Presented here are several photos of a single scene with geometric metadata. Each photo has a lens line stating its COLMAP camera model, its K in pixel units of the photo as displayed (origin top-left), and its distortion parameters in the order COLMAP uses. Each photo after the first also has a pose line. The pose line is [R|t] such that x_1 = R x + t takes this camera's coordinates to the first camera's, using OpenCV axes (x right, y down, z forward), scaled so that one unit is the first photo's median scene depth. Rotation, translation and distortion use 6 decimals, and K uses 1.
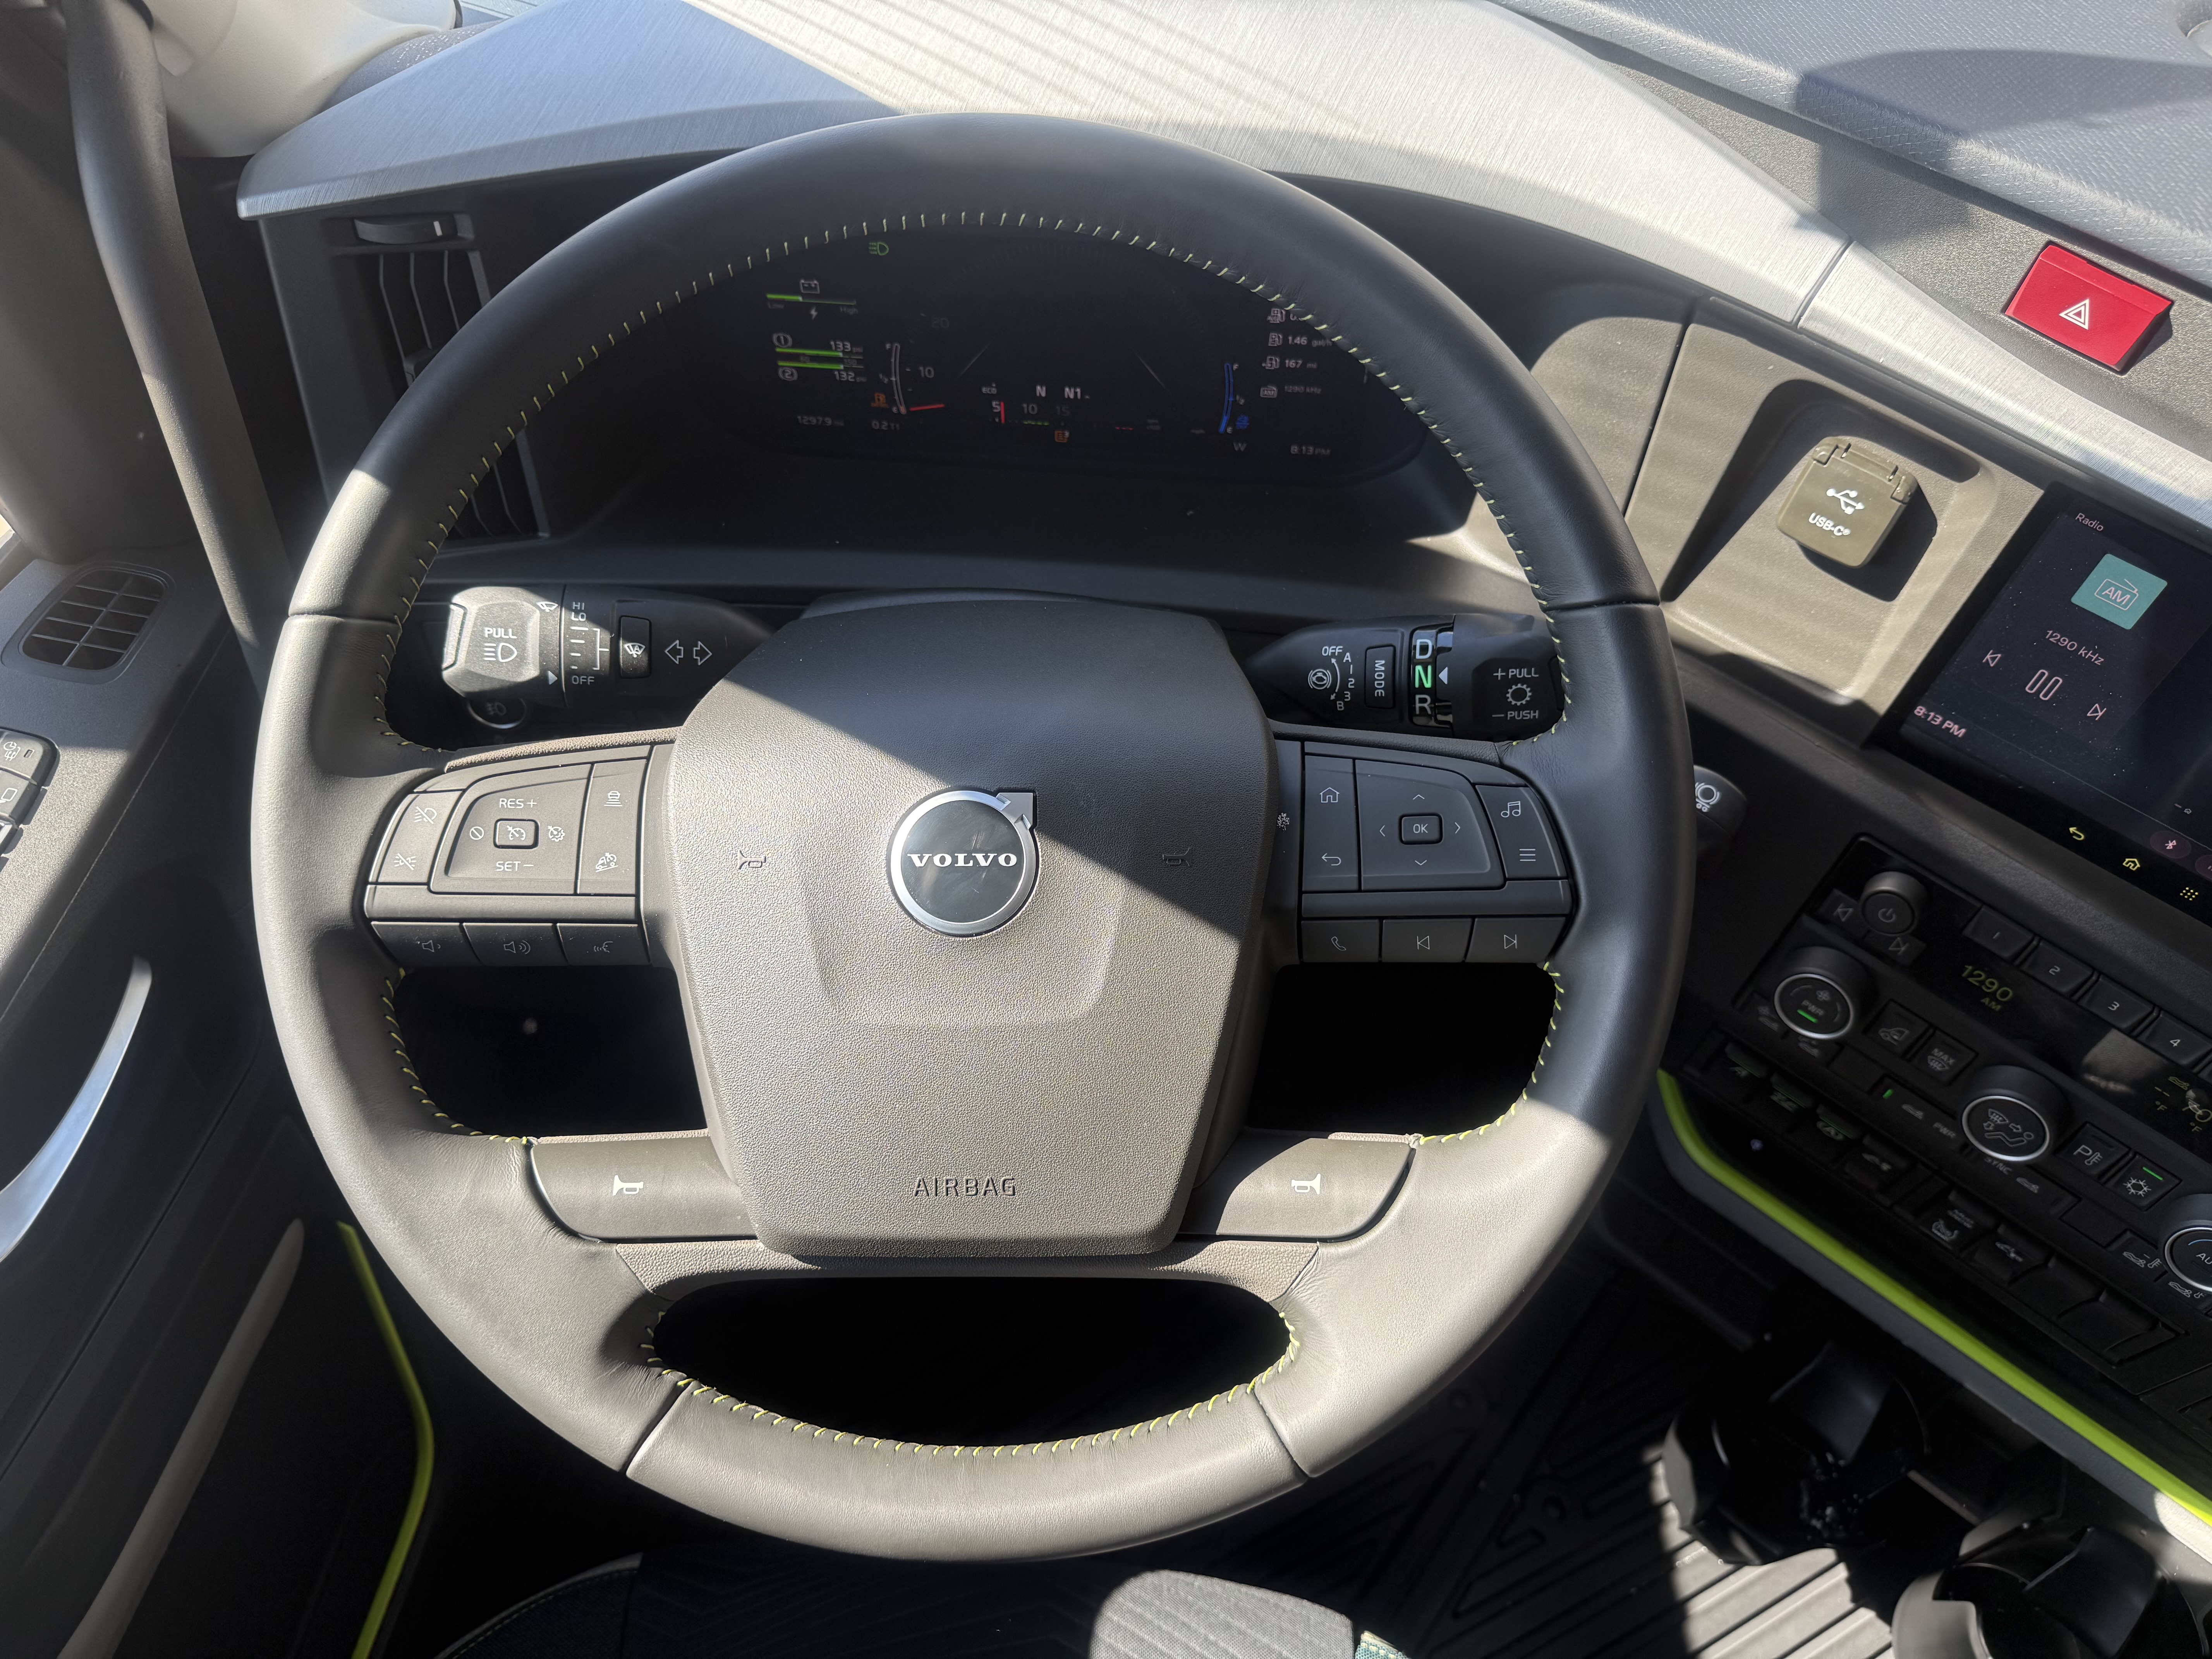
lens RADIAL K [[1602.3, 0, 1134.5], [0, 1602.3, 849.6], [0, 0, 1]] dist [-0.010533, 0.001584]
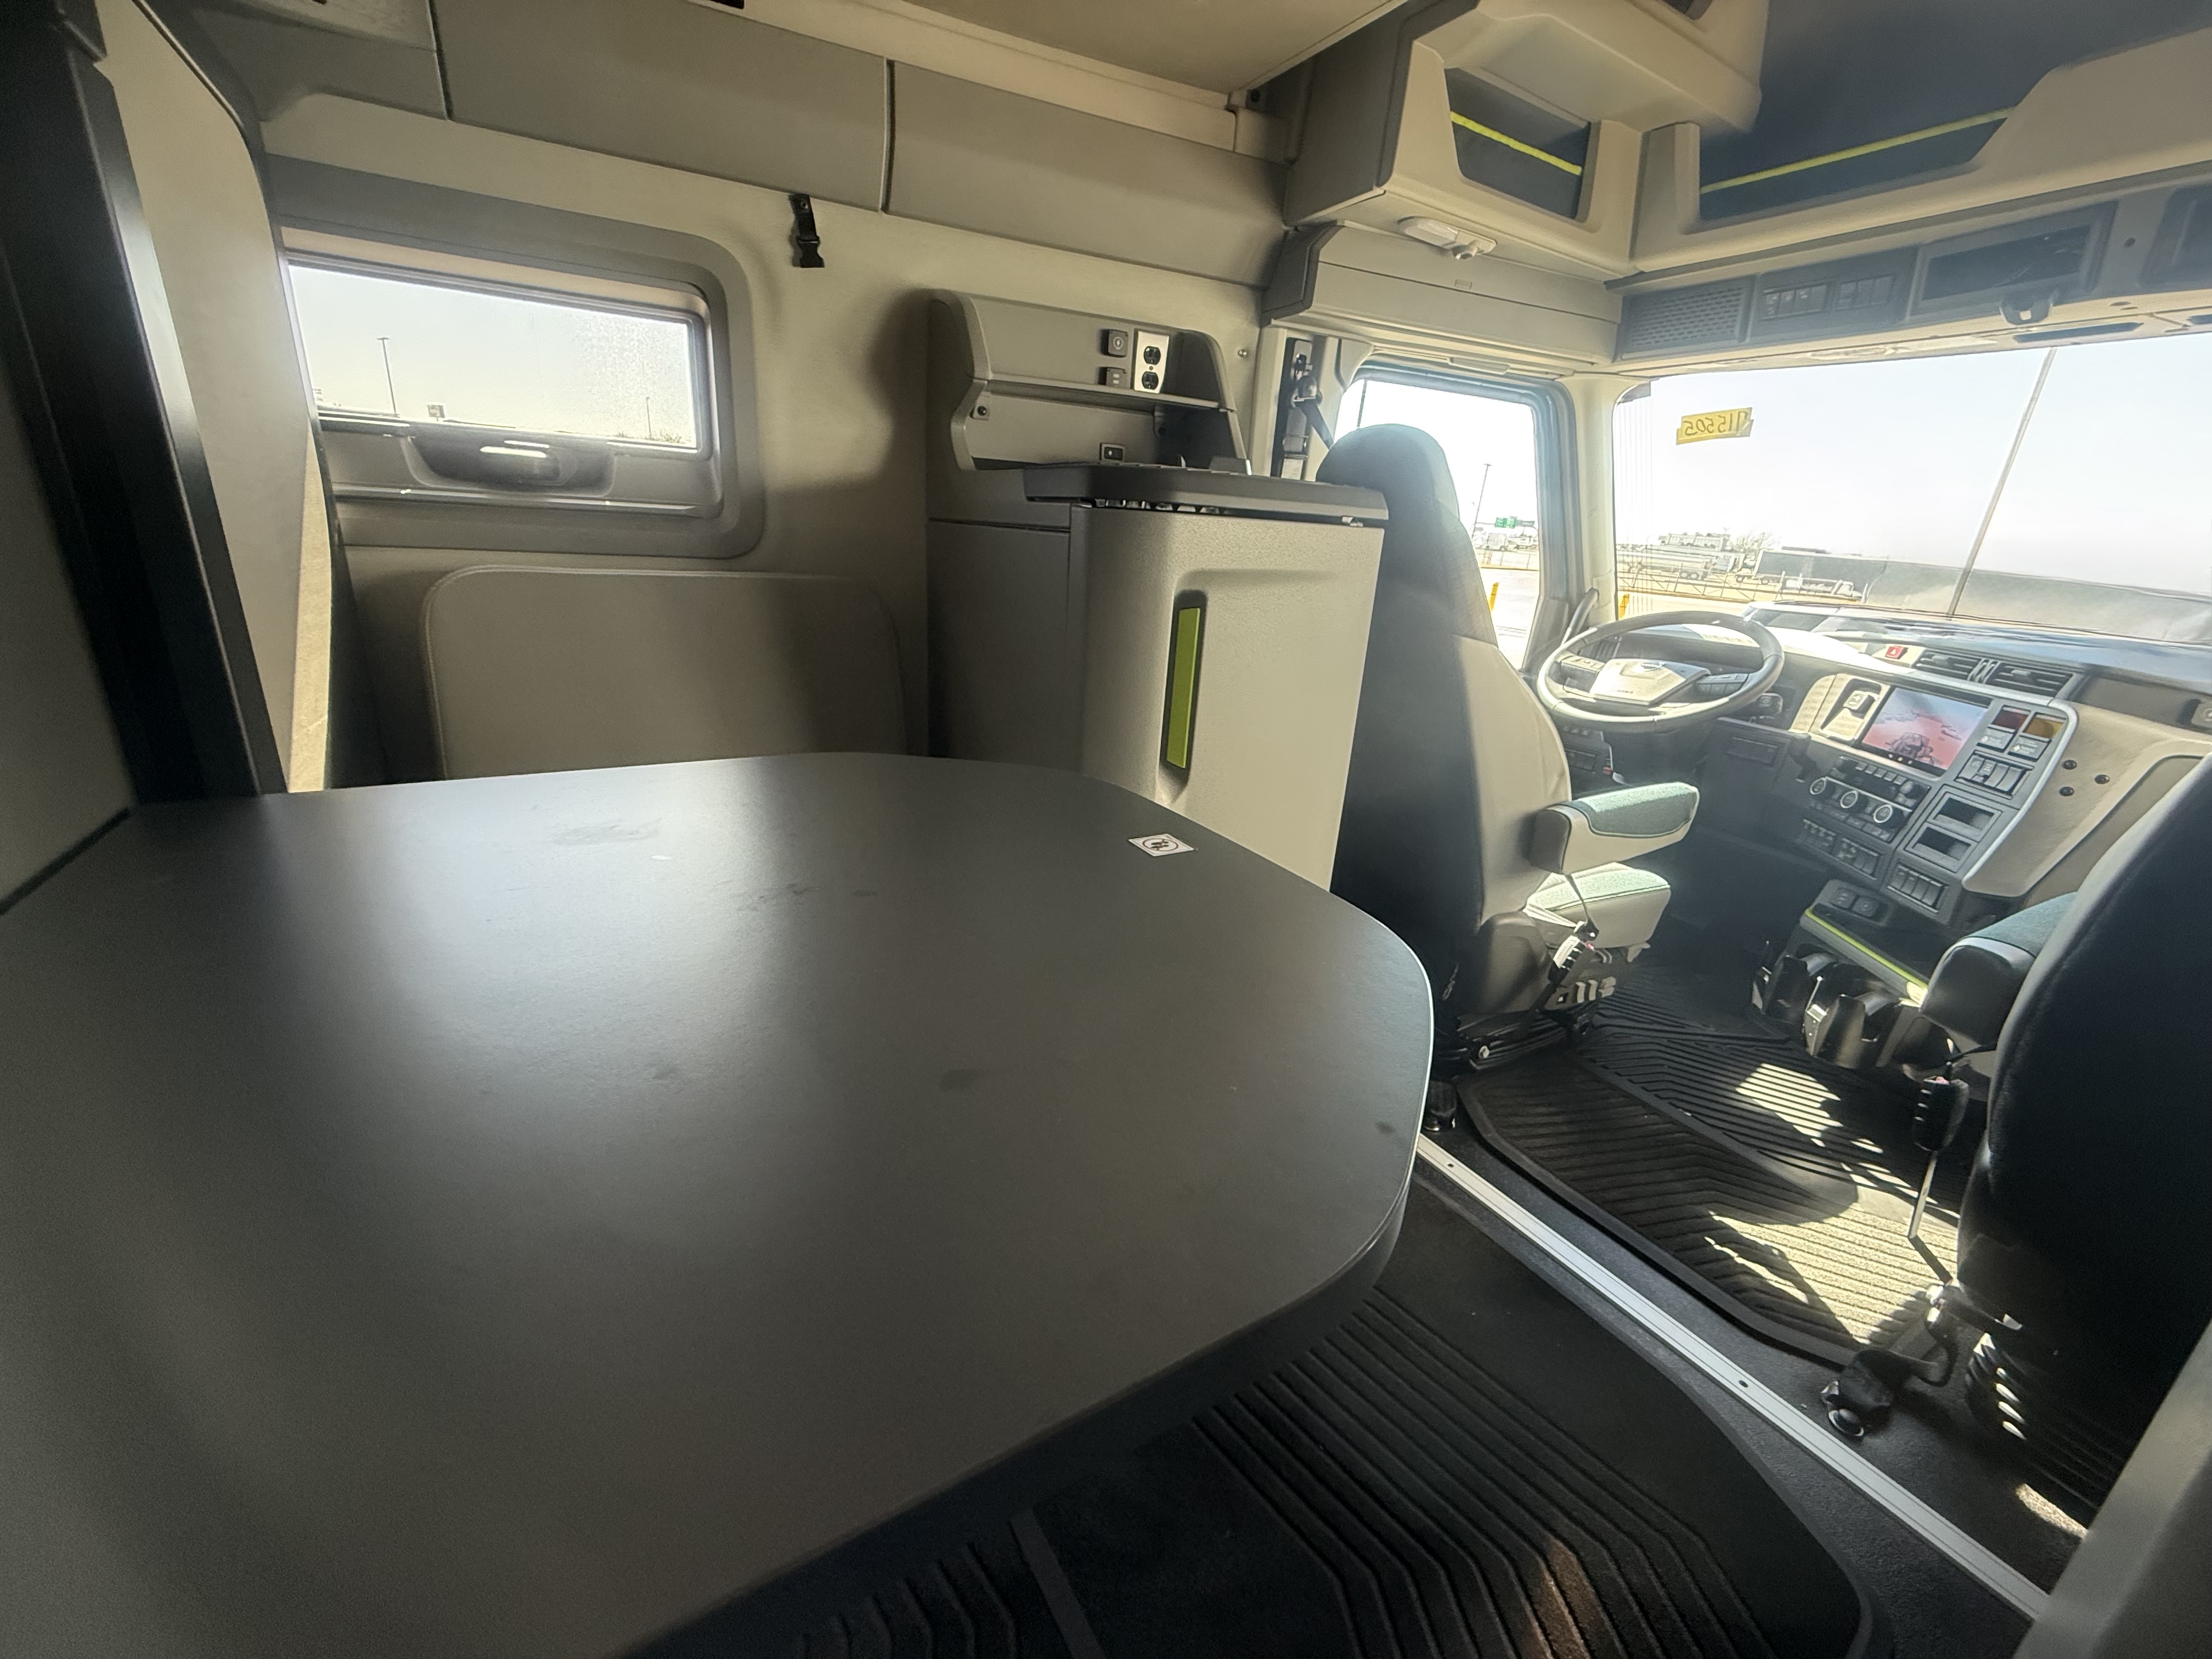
lens RADIAL K [[883.3, 0, 1103.6], [0, 883.3, 822.7], [0, 0, 1]] dist [0.001206, 0.000916]
pose [[0.552931, 0.273302, -0.787129, 1.488638], [-0.727854, 0.618257, -0.296625, 2.732979], [0.405579, 0.736929, 0.540778, -1.299440]]
